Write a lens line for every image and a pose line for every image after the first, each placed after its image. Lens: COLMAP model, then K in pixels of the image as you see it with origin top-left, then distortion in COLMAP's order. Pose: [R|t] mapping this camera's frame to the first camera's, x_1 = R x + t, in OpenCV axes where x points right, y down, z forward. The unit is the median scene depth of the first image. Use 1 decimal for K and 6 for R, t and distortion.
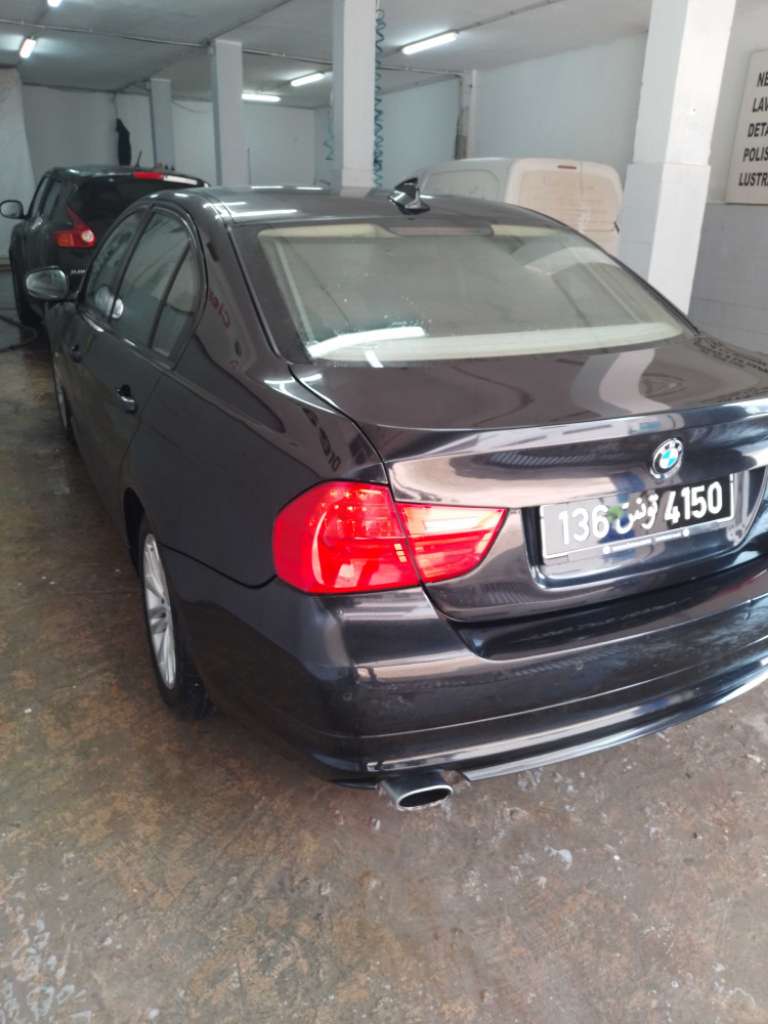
lens RADIAL K [[770.0, 0, 384.0], [0, 770.0, 512.0], [0, 0, 1]] dist [0.000221, 0.000272]
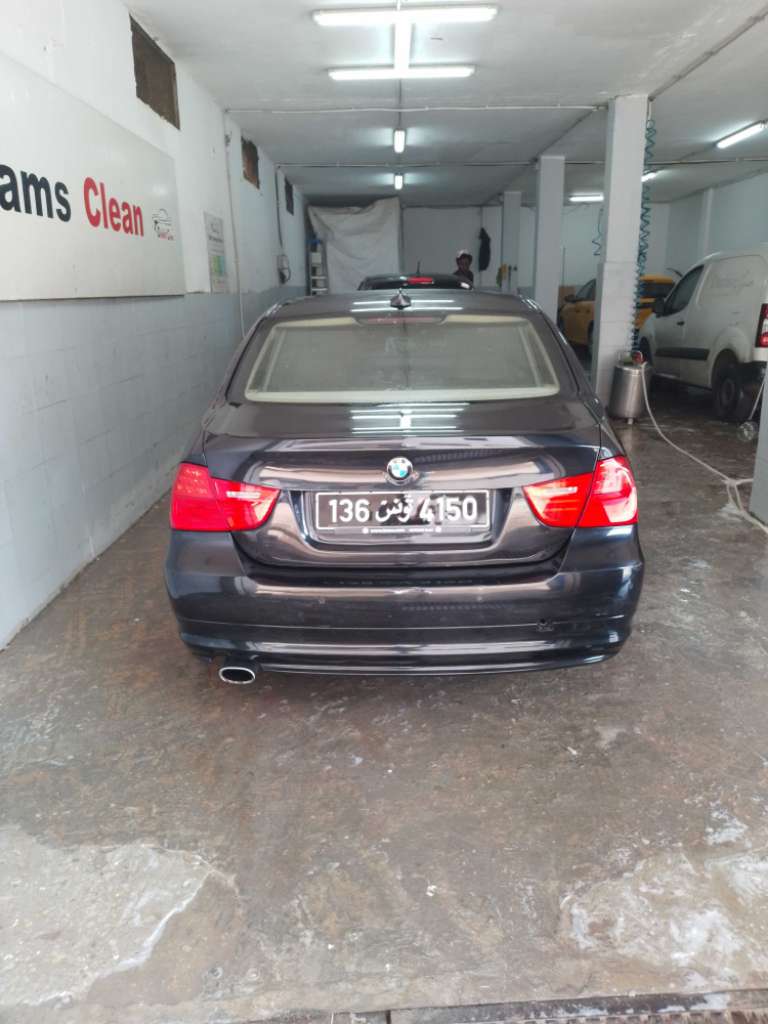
lens RADIAL K [[751.0, 0, 384.0], [0, 751.0, 512.0], [0, 0, 1]] dist [0.035202, -0.045723]
pose [[0.885302, 0.091784, -0.455868, 0.906947], [-0.136953, 0.988311, -0.066977, 0.098181], [0.444392, 0.121728, 0.887524, -0.239803]]
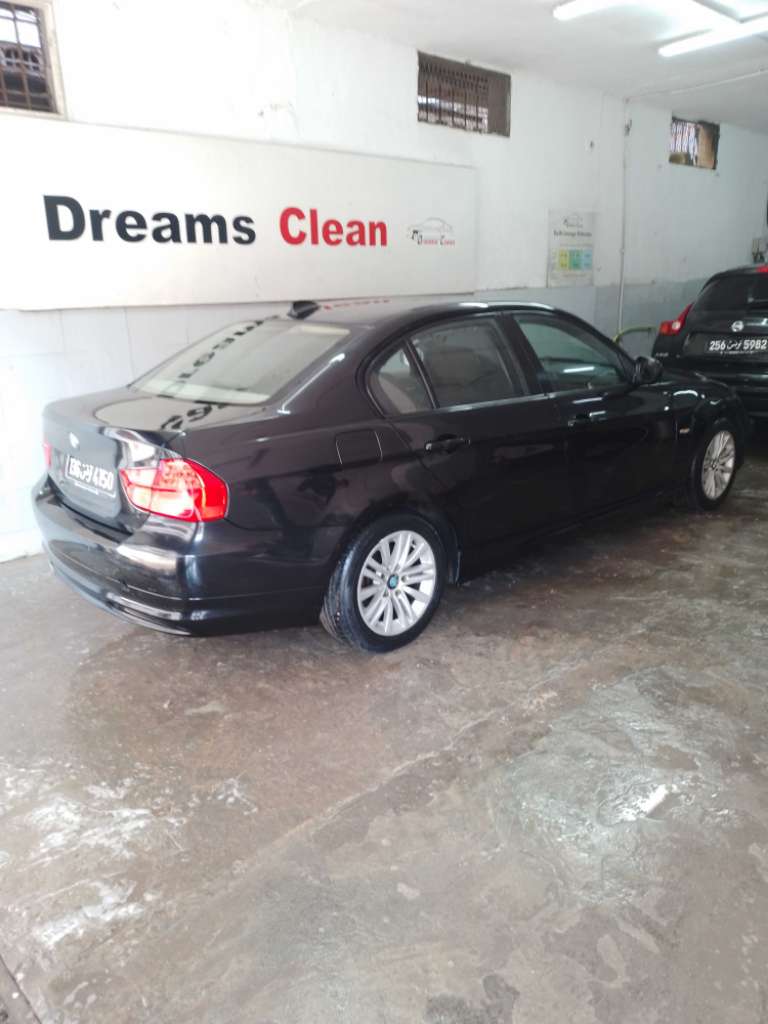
lens RADIAL K [[751.0, 0, 384.0], [0, 751.0, 512.0], [0, 0, 1]] dist [0.035202, -0.045723]
pose [[0.265990, 0.236760, -0.934448, 2.215393], [-0.324763, 0.934710, 0.144383, -0.397815], [0.907622, 0.265070, 0.325515, 1.051413]]
